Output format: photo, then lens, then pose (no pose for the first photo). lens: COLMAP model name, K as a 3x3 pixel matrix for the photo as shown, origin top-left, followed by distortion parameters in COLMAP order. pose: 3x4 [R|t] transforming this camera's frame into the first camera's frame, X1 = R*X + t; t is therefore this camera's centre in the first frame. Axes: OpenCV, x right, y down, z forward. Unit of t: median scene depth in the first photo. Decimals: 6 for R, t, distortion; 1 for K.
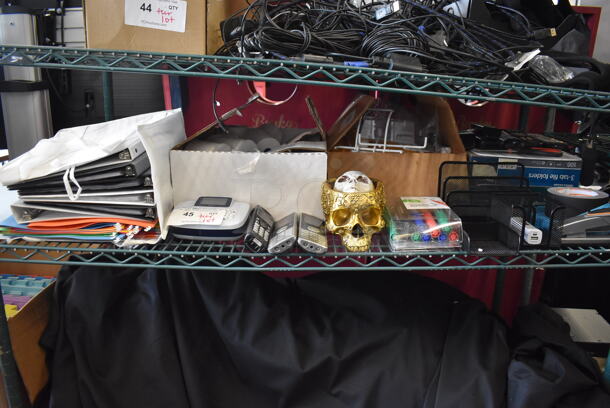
lens RADIAL K [[467.9, 0, 308.1], [0, 467.9, 202.8], [0, 0, 1]] dist [-0.104909, 0.014118]
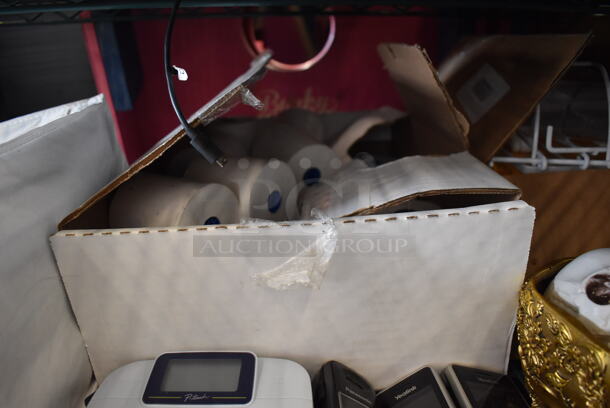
lens RADIAL K [[467.9, 0, 308.1], [0, 467.9, 202.8], [0, 0, 1]] dist [-0.104909, 0.014118]
pose [[0.996402, -0.084280, 0.008913, -0.117799], [0.083498, 0.994248, 0.067075, -0.139394], [-0.014515, -0.066090, 0.997708, 0.675676]]
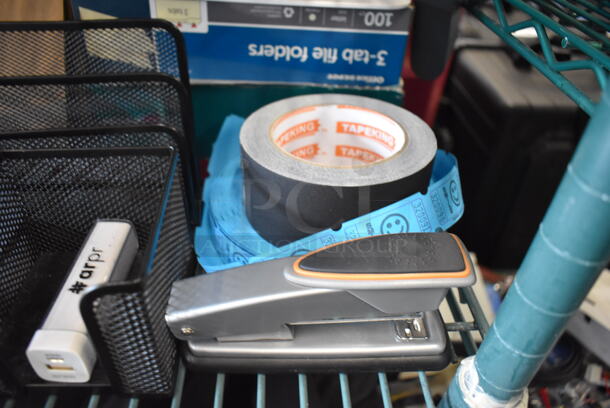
lens RADIAL K [[467.9, 0, 308.1], [0, 467.9, 202.8], [0, 0, 1]] dist [-0.104909, 0.014118]
pose [[0.996171, -0.017647, 0.085627, 0.540843], [-0.016461, 0.924039, 0.381945, -0.095003], [-0.085863, -0.381892, 0.920210, 0.691597]]
